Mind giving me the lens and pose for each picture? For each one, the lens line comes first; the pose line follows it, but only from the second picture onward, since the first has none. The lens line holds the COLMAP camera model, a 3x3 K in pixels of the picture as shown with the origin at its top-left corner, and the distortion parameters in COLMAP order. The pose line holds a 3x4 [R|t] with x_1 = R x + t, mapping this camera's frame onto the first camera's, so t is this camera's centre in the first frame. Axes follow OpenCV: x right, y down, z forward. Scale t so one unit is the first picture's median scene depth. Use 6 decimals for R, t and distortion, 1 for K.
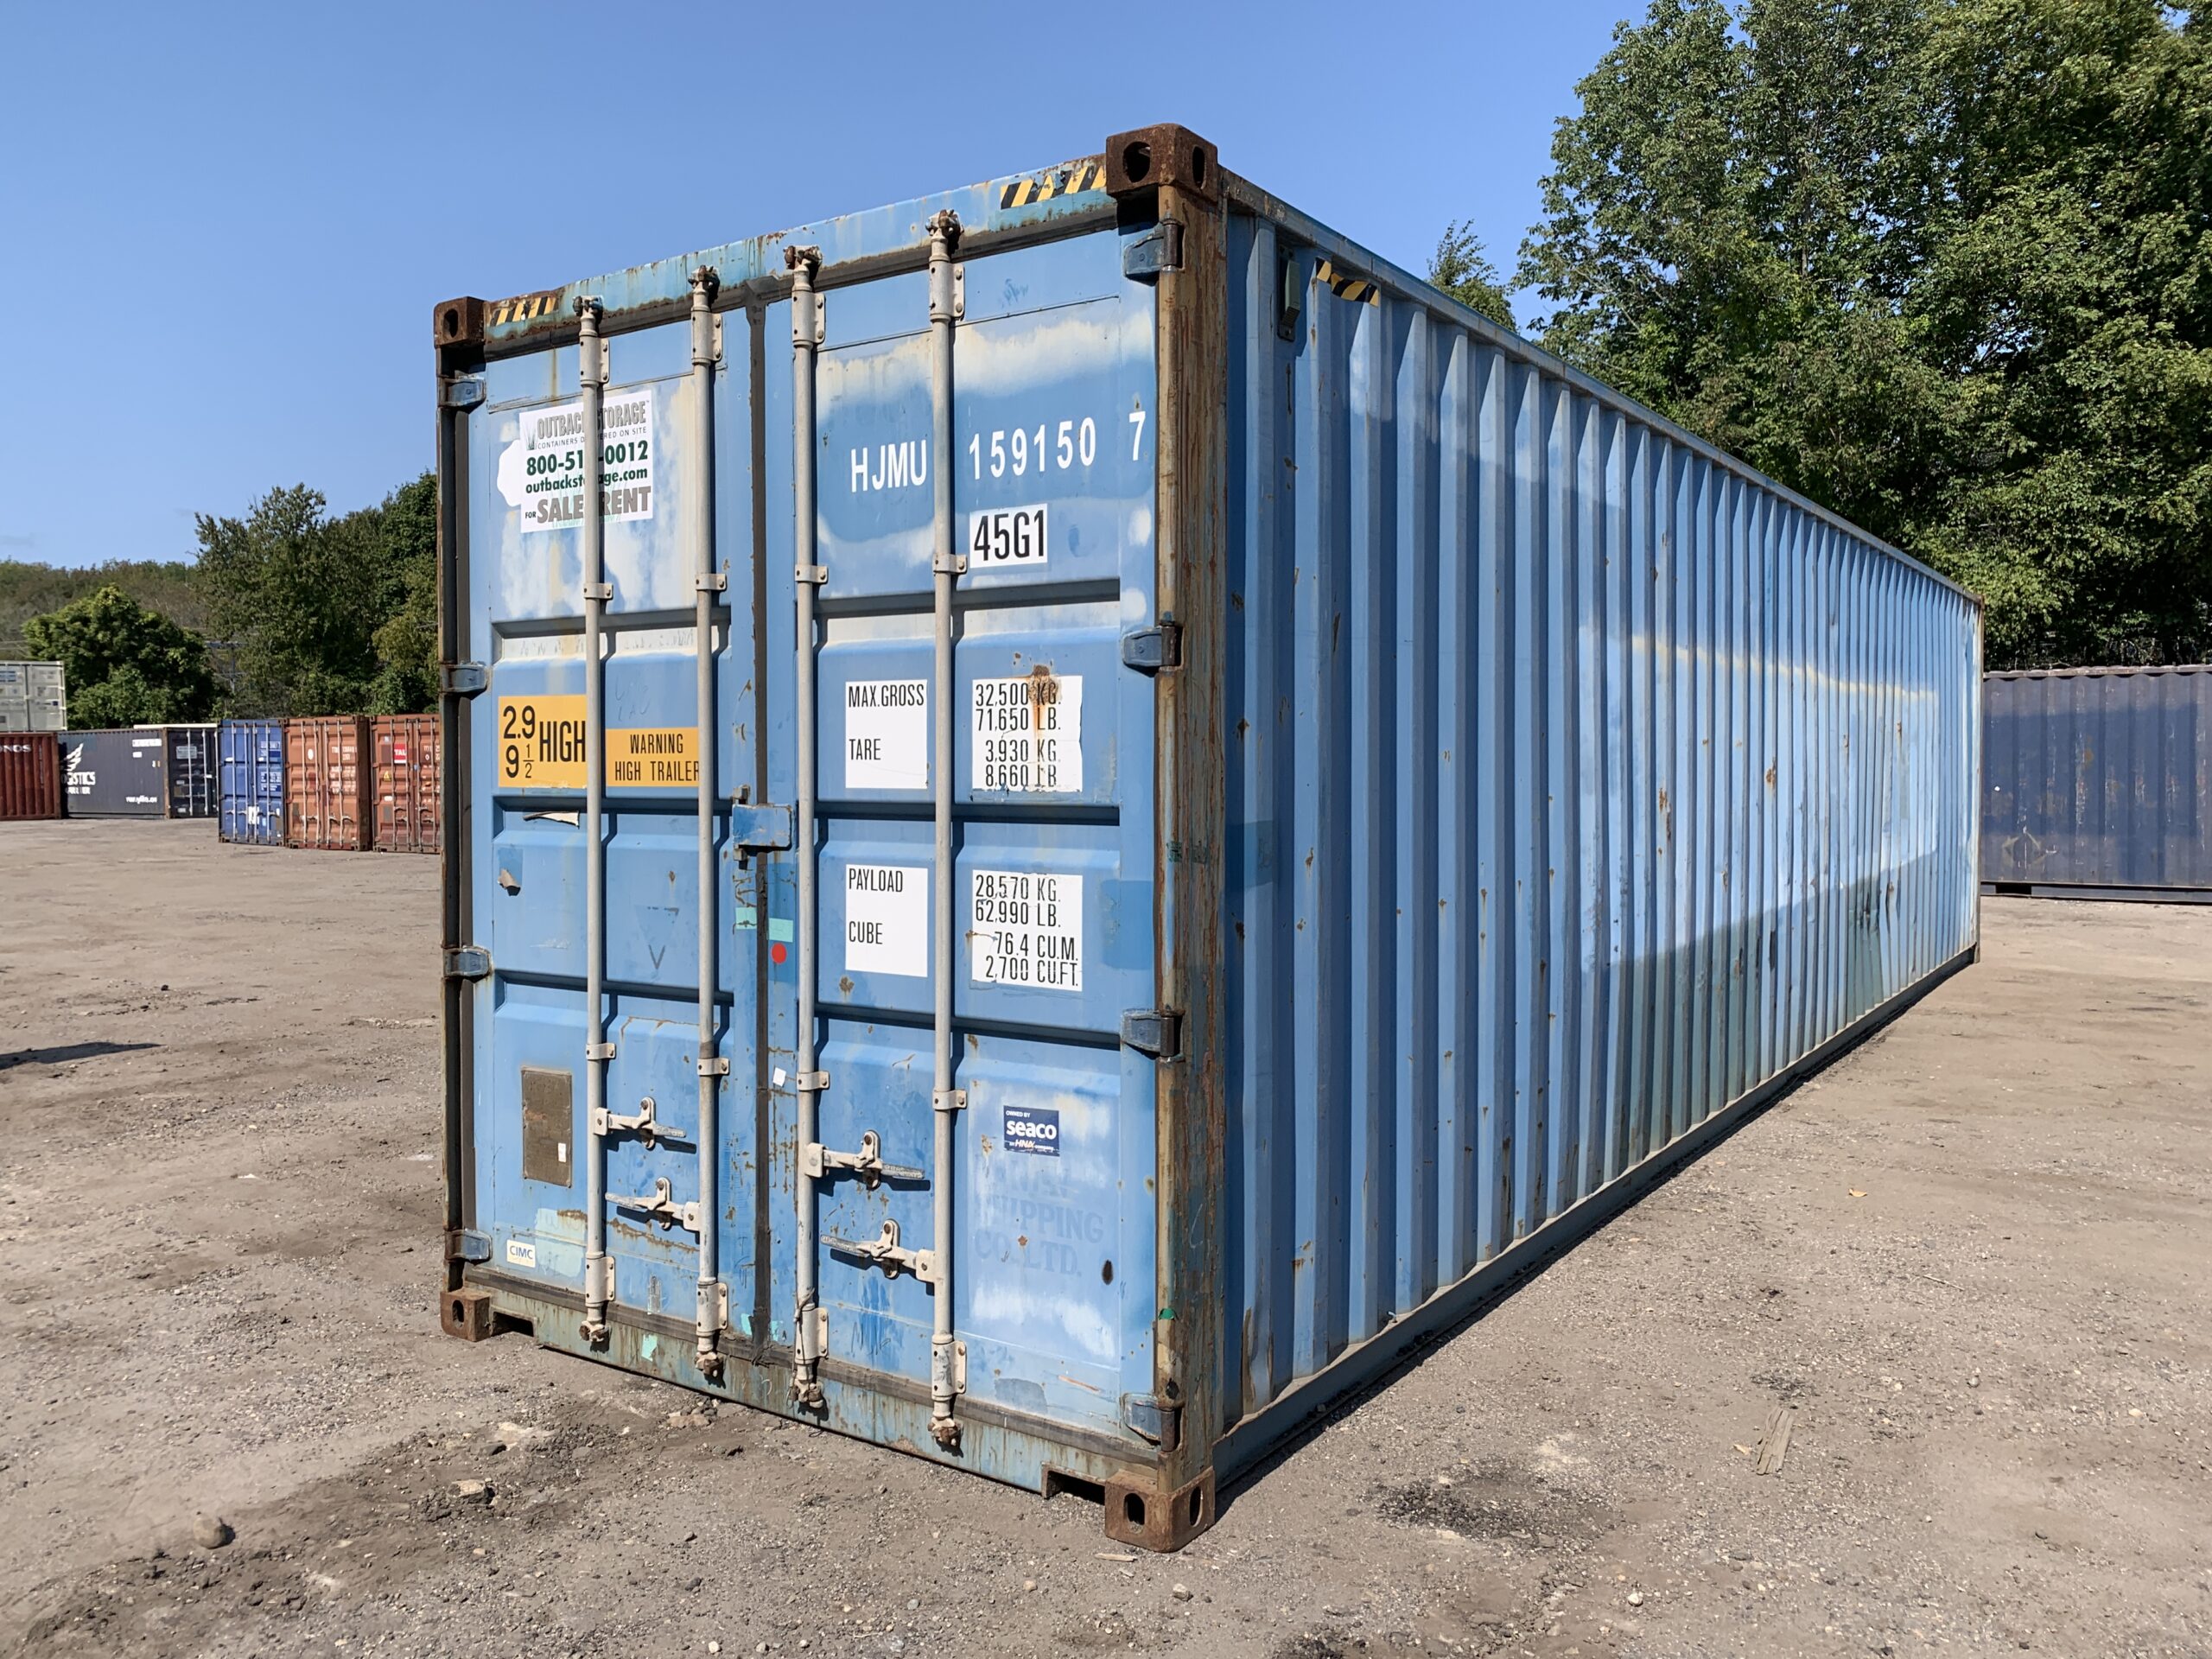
lens RADIAL K [[1683.6, 0, 1086.8], [0, 1683.6, 800.7], [0, 0, 1]] dist [0.056075, -0.063609]
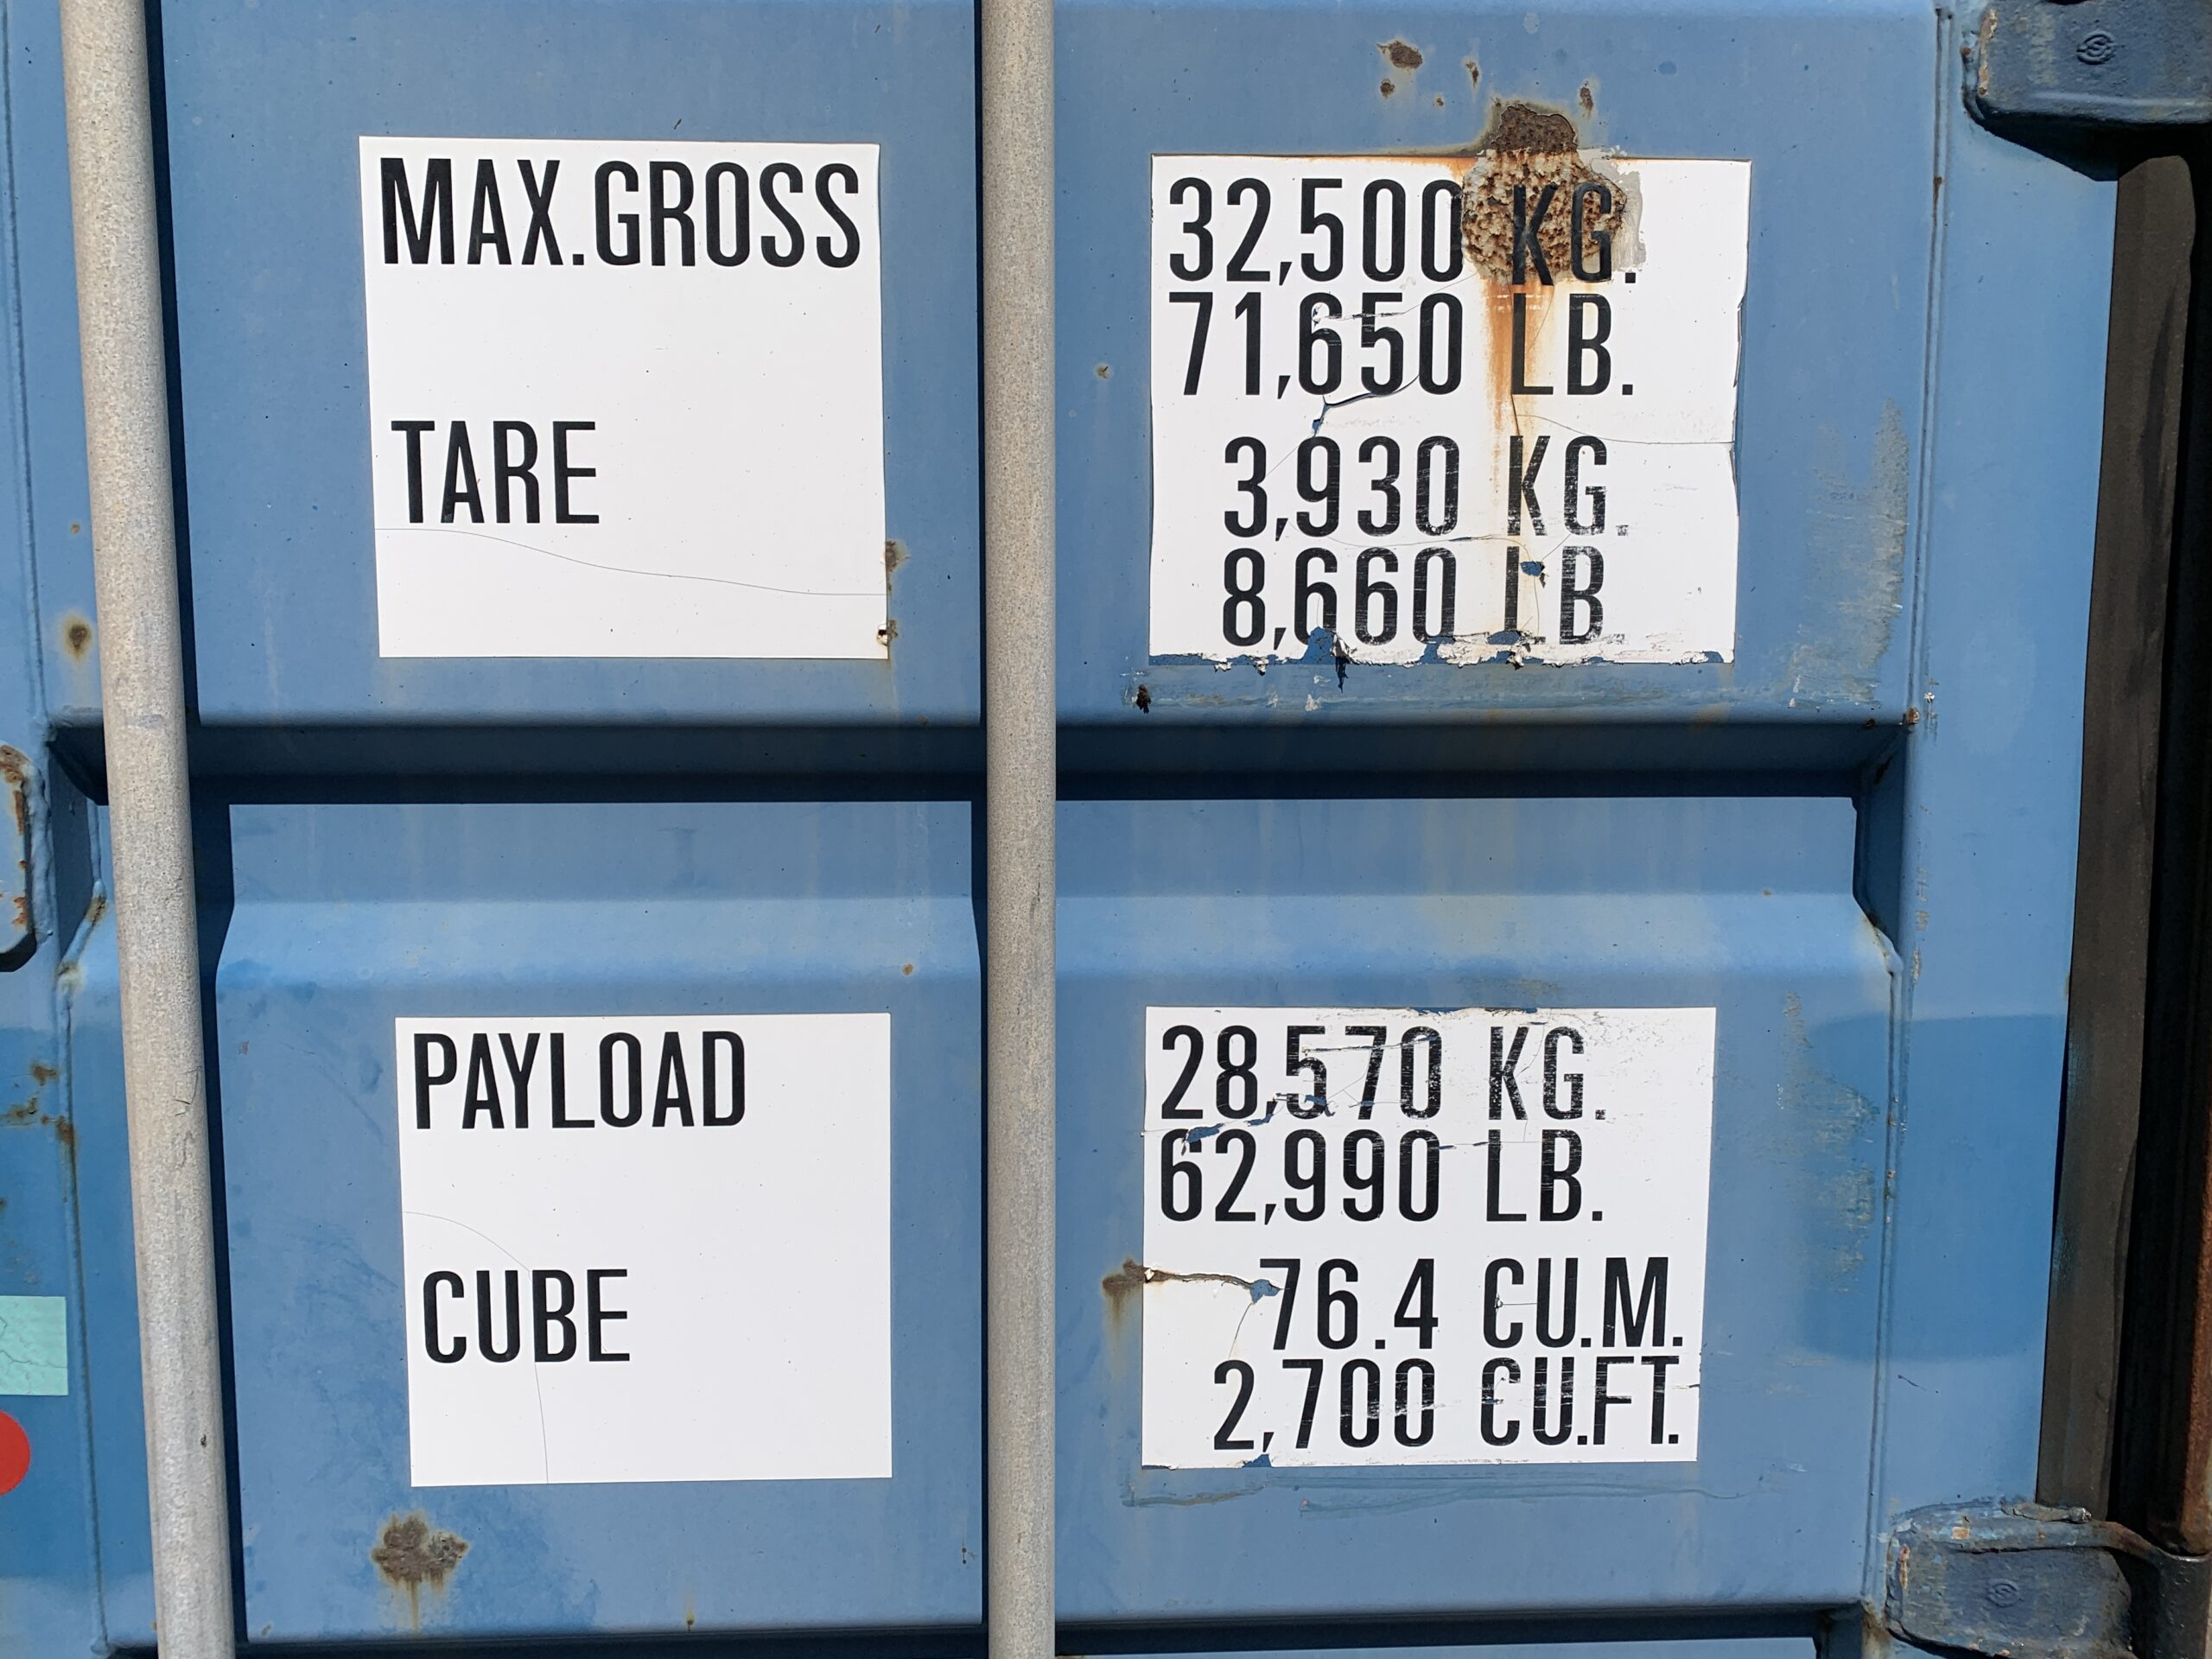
lens RADIAL K [[1683.6, 0, 1067.8], [0, 1683.6, 844.9], [0, 0, 1]] dist [0.056075, -0.063609]
pose [[0.793887, -0.063618, 0.604728, -0.207643], [0.015495, 0.996306, 0.084470, -0.000794], [-0.607868, -0.057689, 0.791940, 0.791165]]
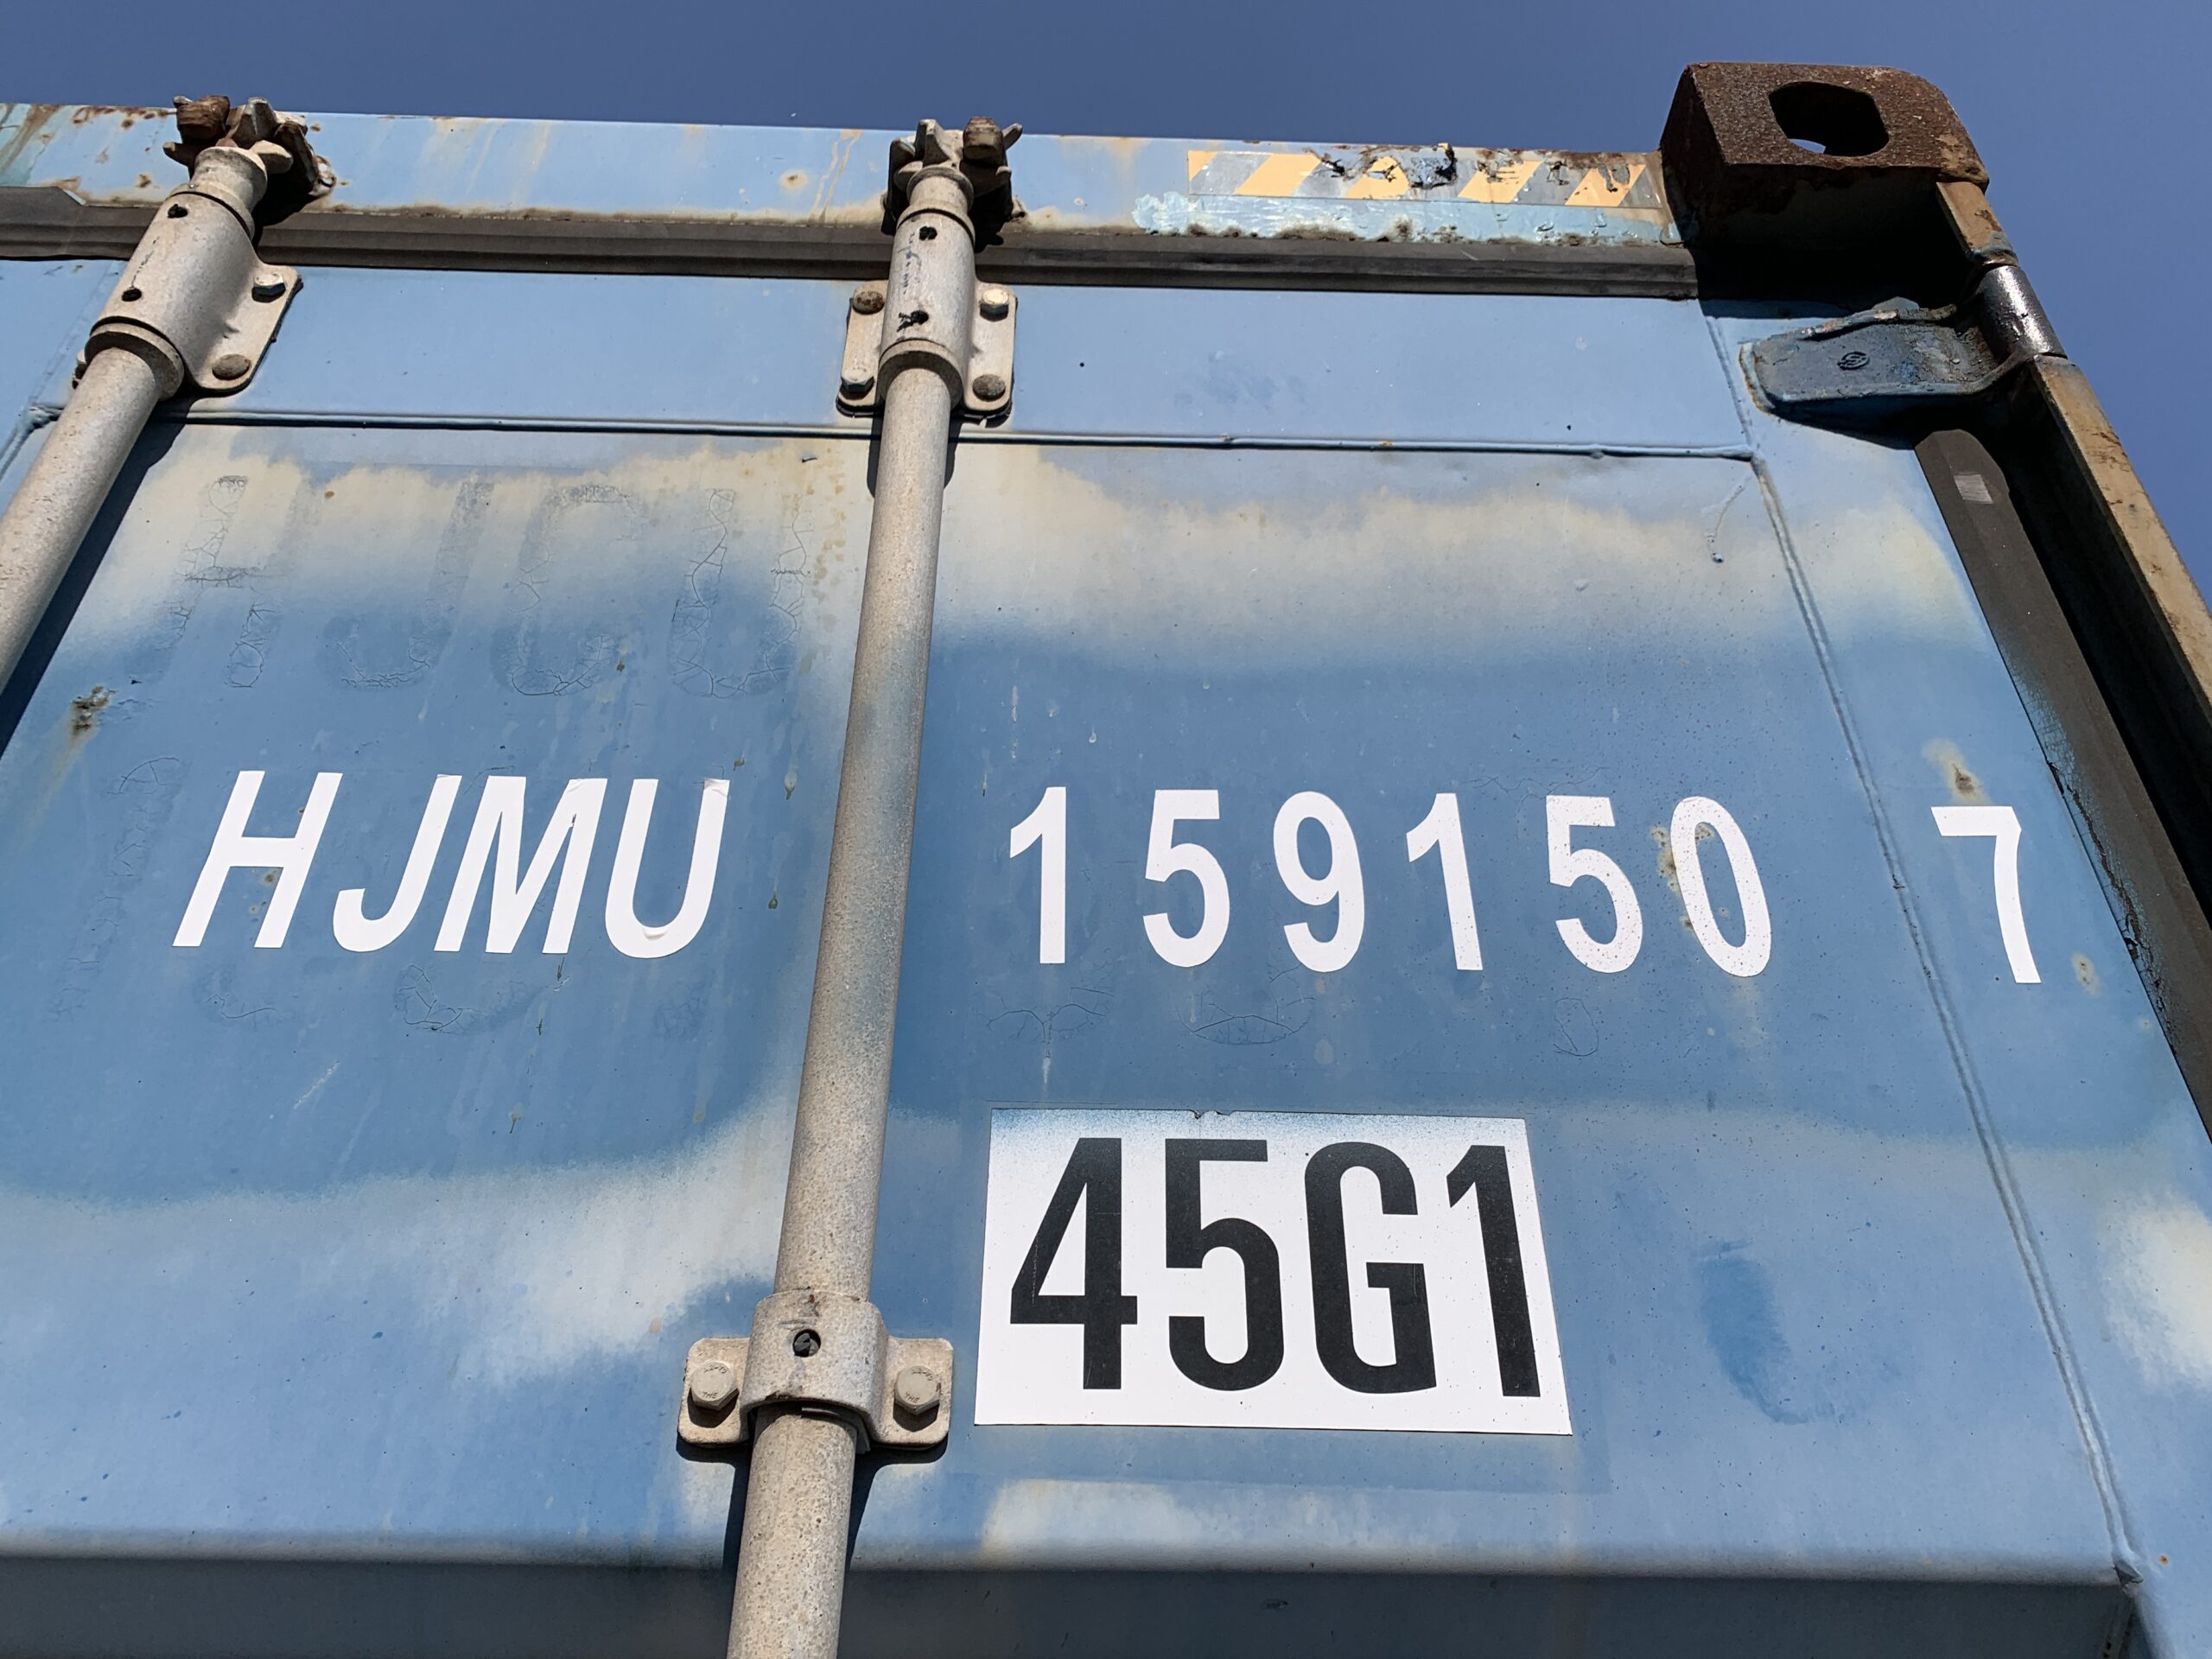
lens RADIAL K [[1683.6, 0, 1099.7], [0, 1683.6, 841.9], [0, 0, 1]] dist [0.056075, -0.063609]
pose [[0.813240, 0.352825, 0.462770, -0.147838], [0.005023, 0.790949, -0.611862, -0.079571], [-0.581907, 0.499915, 0.641459, 0.825218]]
